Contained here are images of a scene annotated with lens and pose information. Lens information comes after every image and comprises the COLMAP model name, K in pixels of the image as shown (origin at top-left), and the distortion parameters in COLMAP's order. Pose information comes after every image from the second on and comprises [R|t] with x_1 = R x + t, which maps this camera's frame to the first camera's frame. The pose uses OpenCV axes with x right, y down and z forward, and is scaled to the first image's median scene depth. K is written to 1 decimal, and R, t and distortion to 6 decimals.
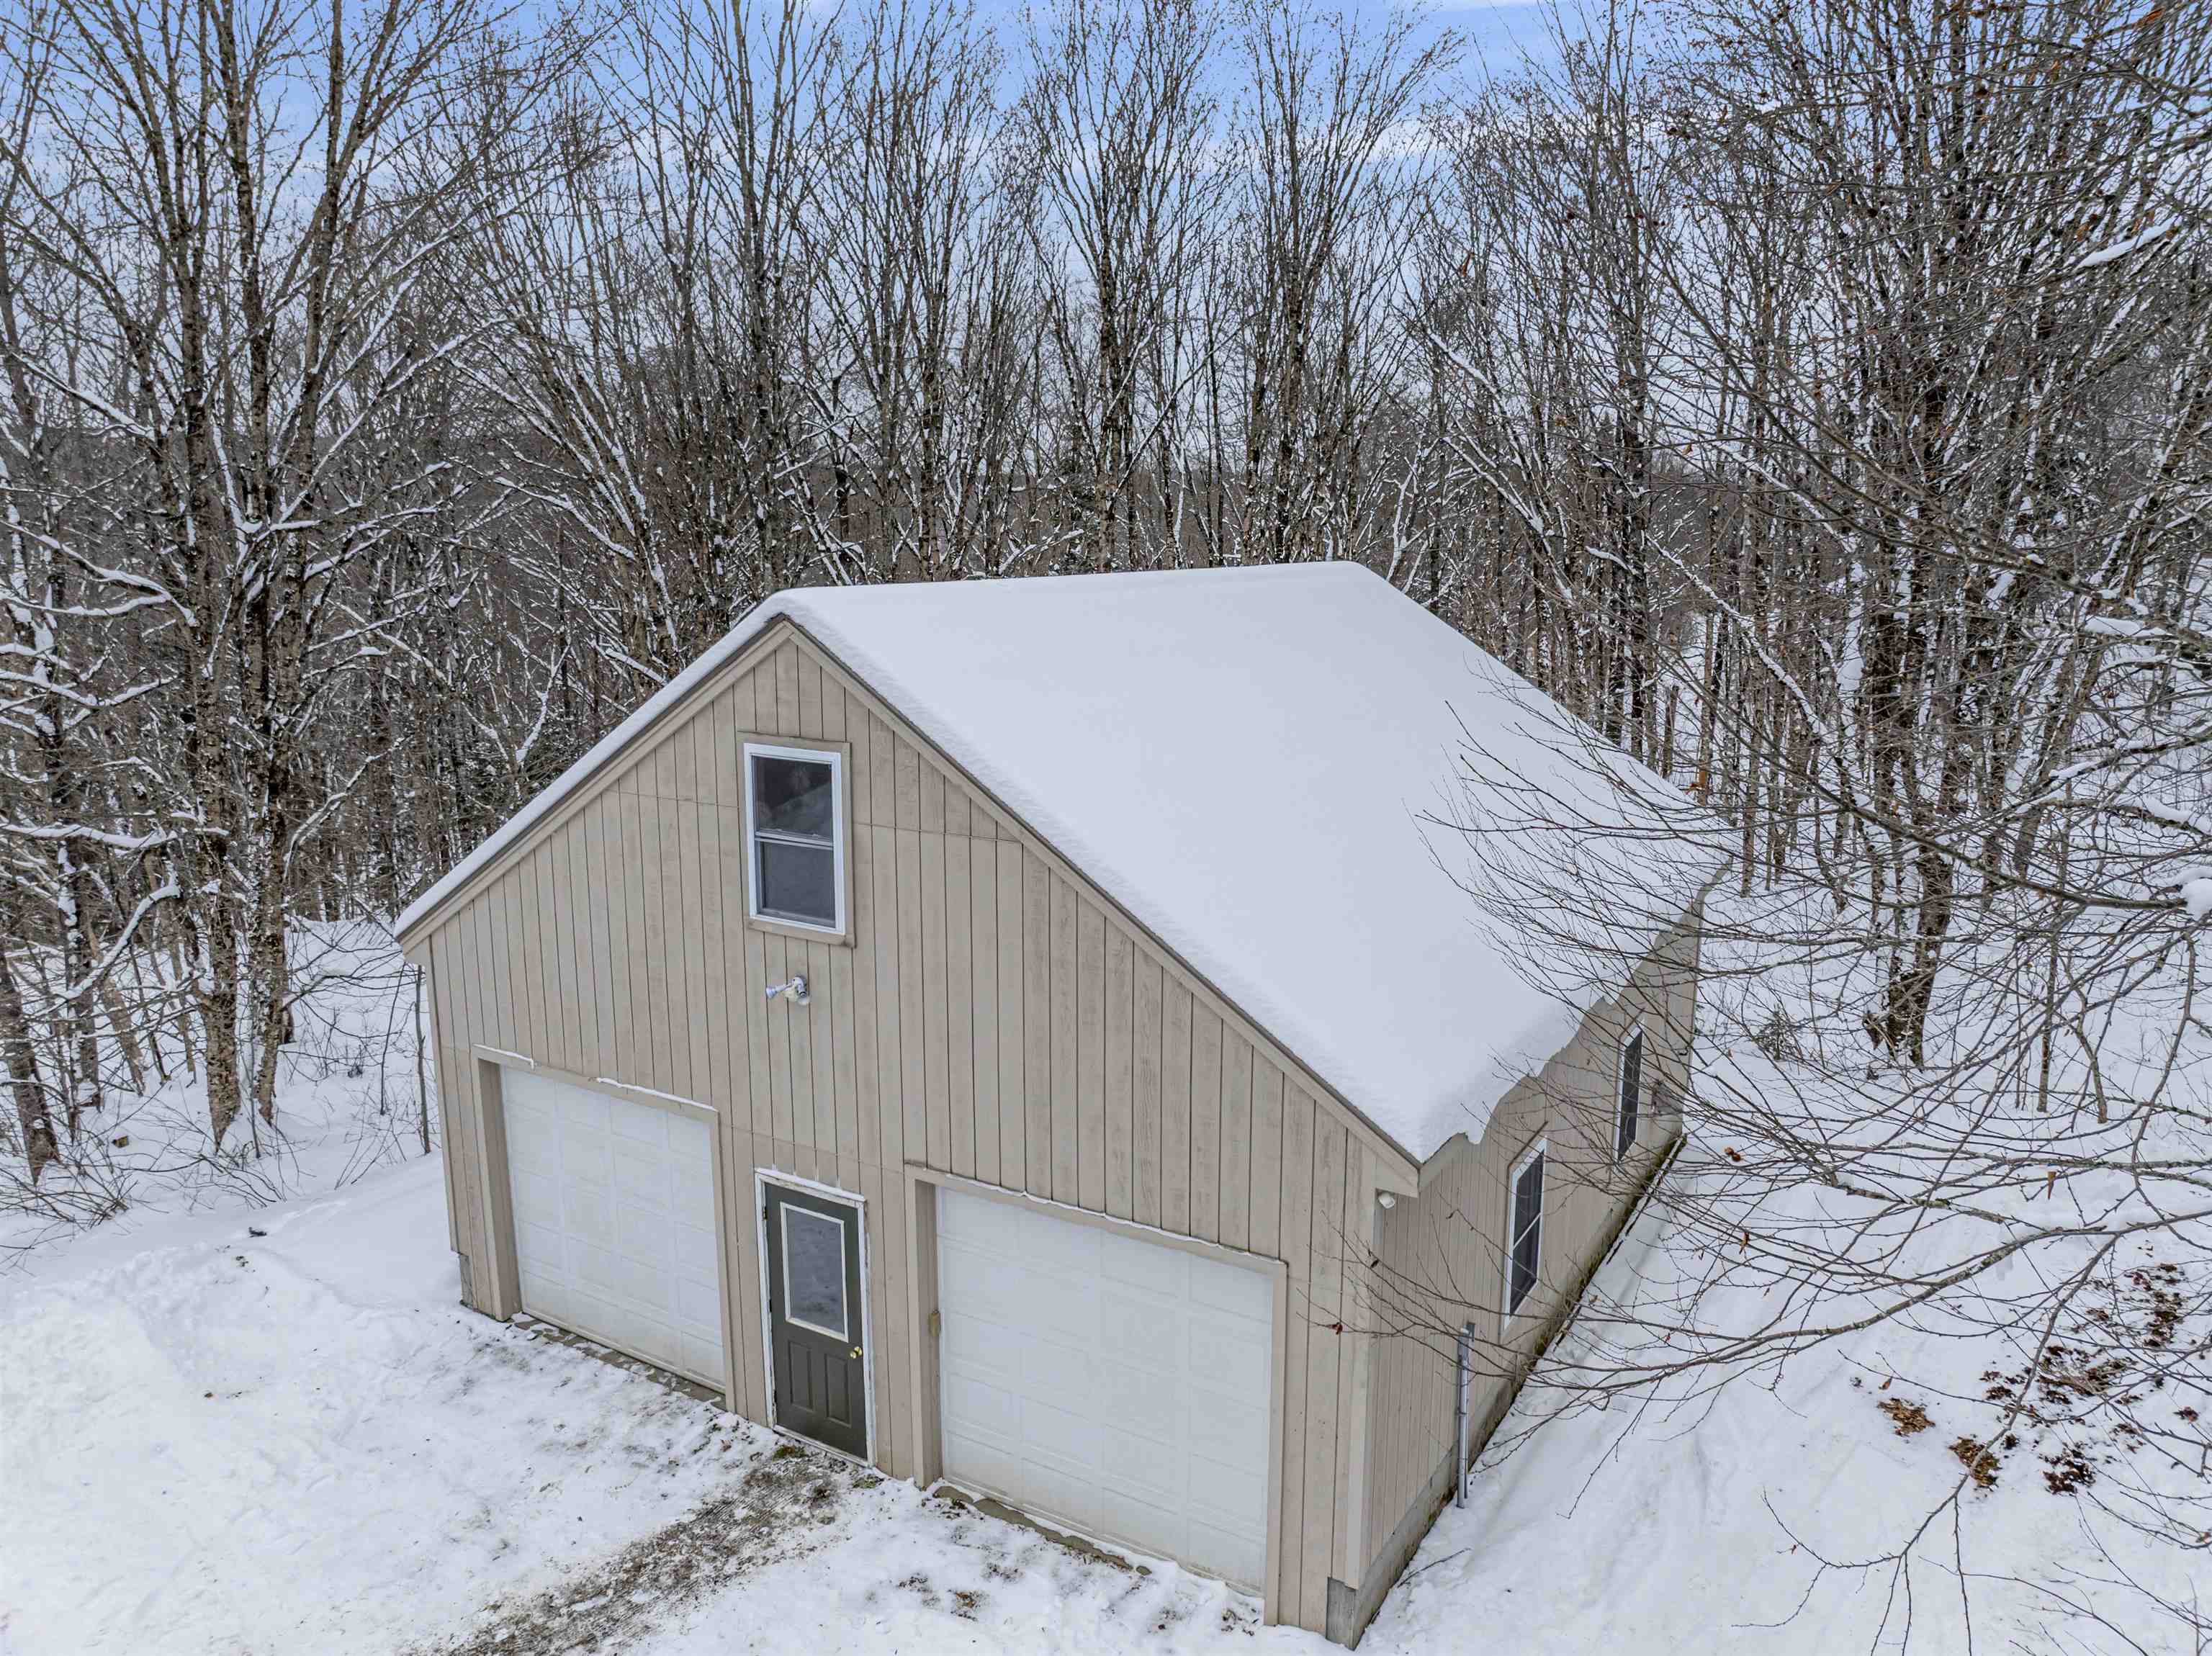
lens RADIAL K [[1546.7, 0, 1109.9], [0, 1546.7, 831.5], [0, 0, 1]] dist [-0.040970, 0.004379]
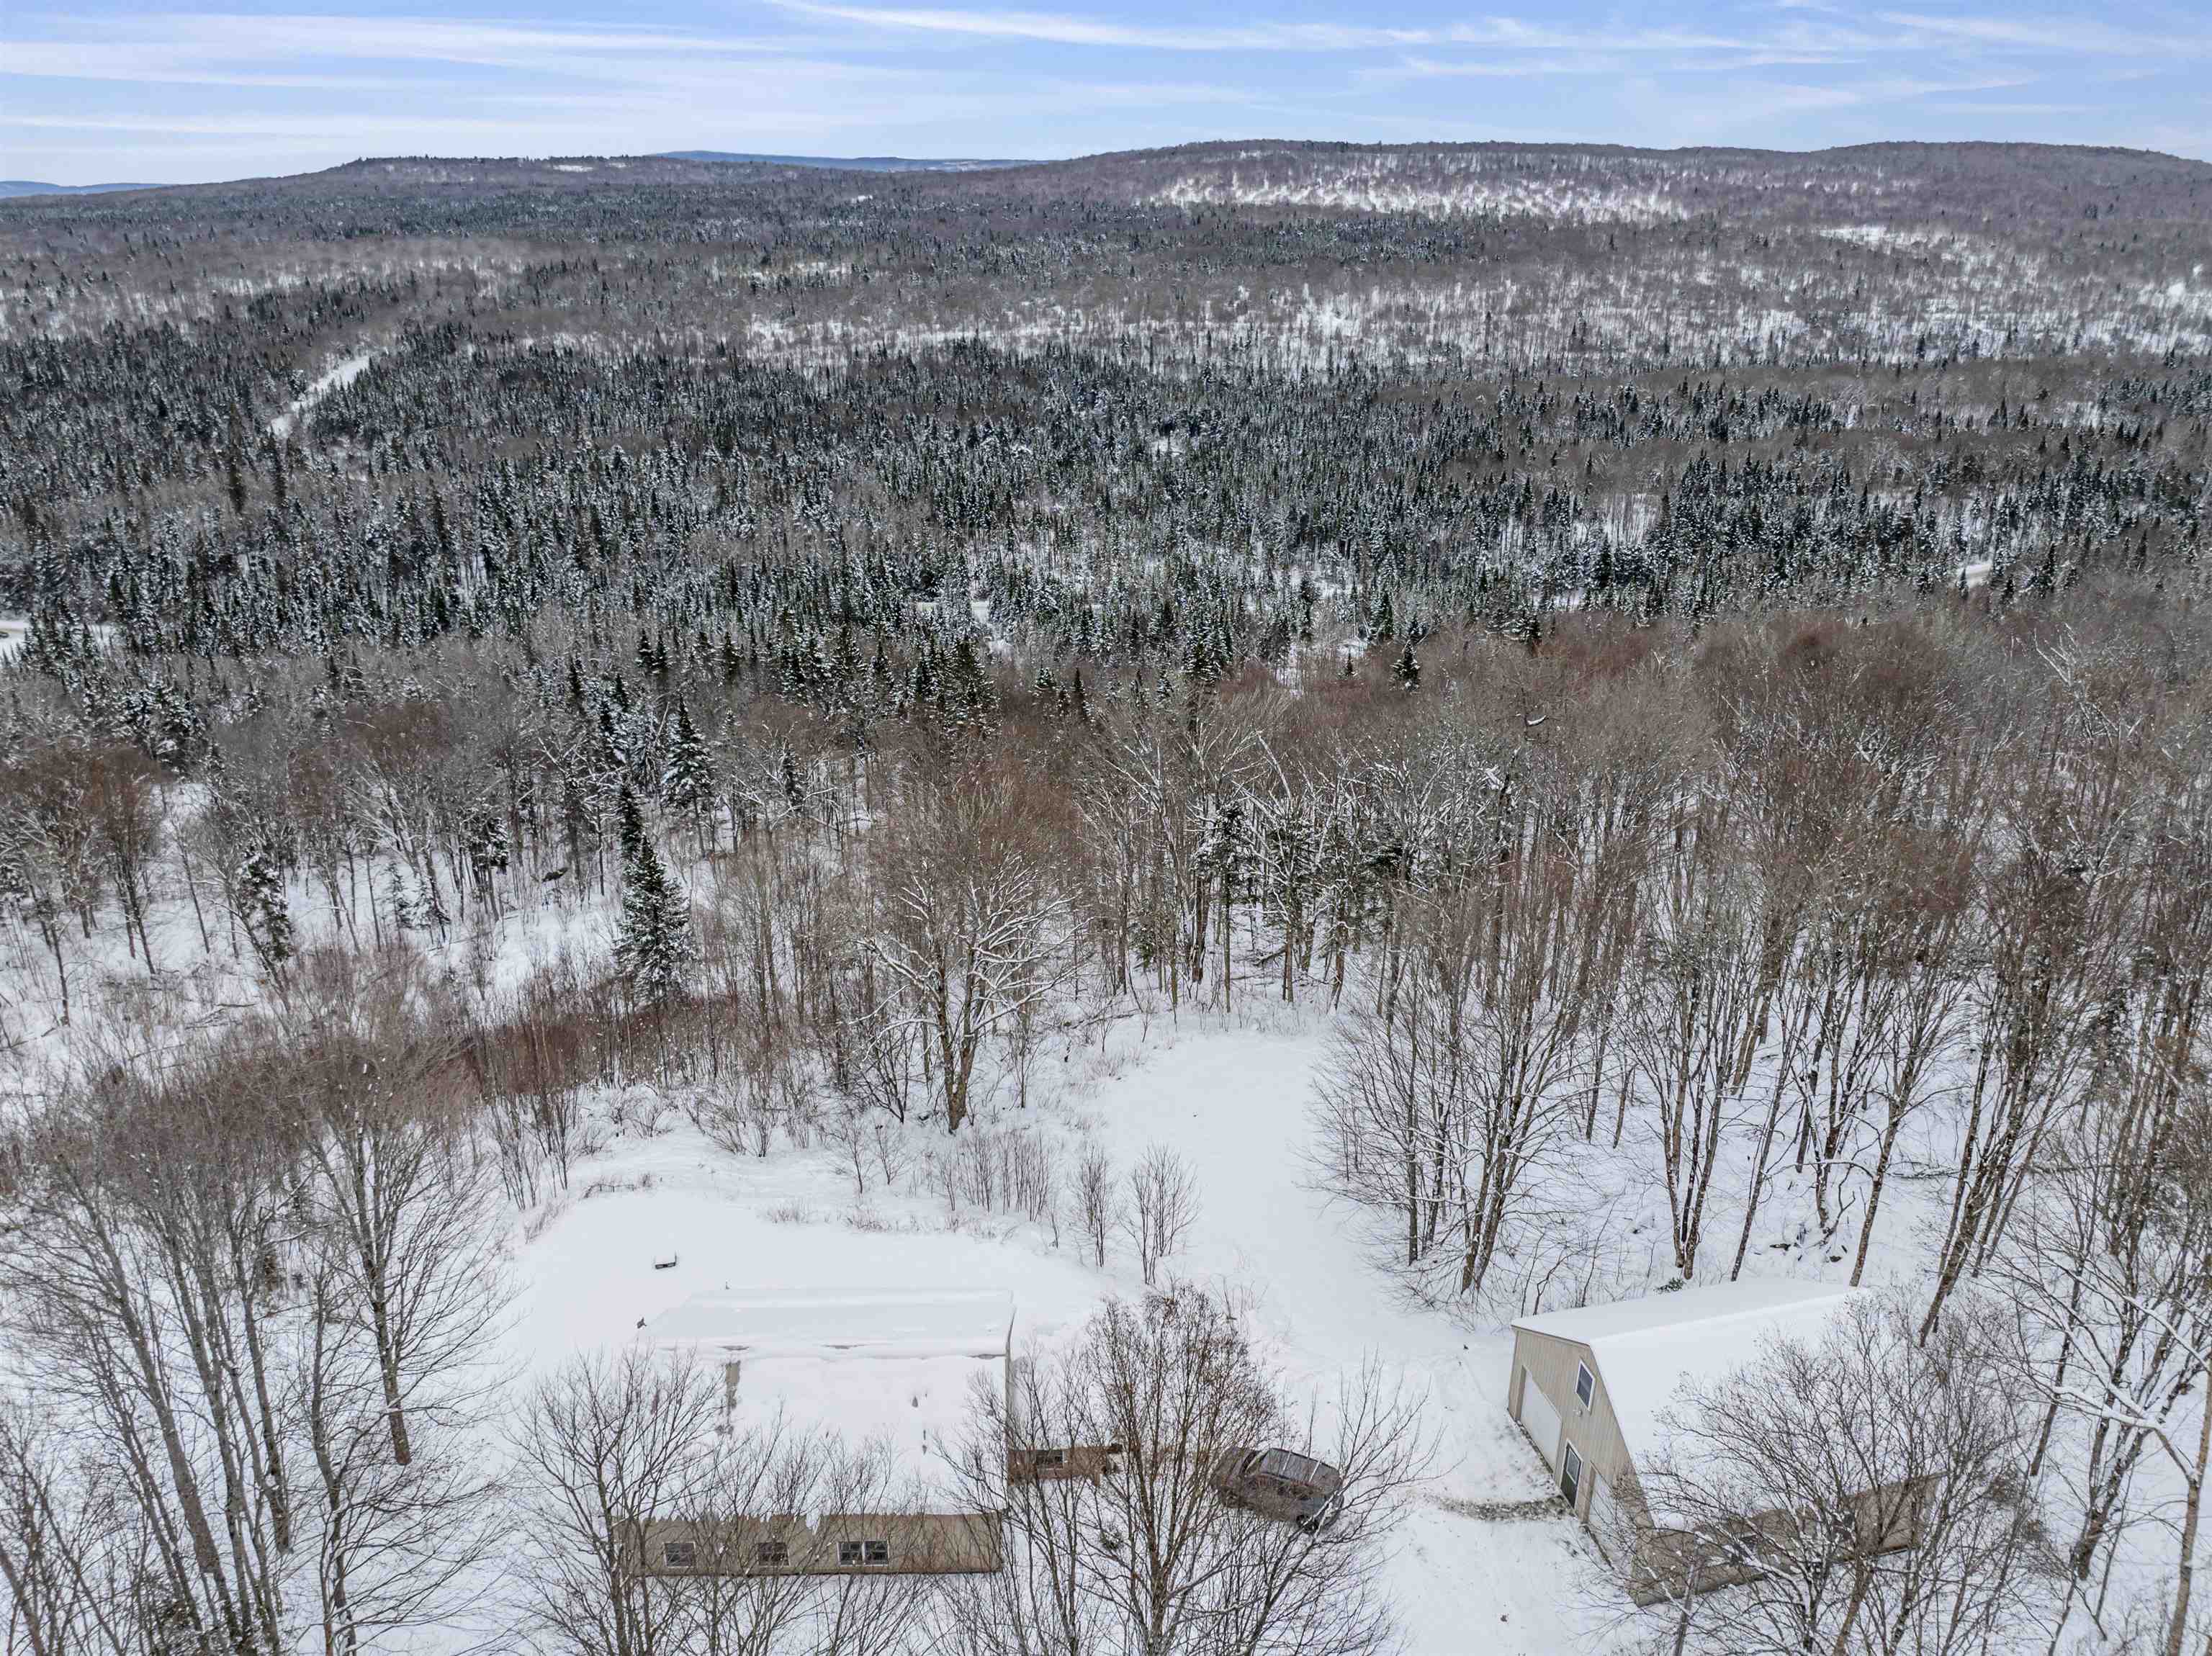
lens RADIAL K [[1546.7, 0, 1117.8], [0, 1546.7, 826.3], [0, 0, 1]] dist [-0.040970, 0.004379]
pose [[0.703614, 0.273982, -0.655638, 1.091534], [-0.135196, 0.957440, 0.255012, -2.086065], [0.697603, -0.090790, 0.710709, -2.466419]]
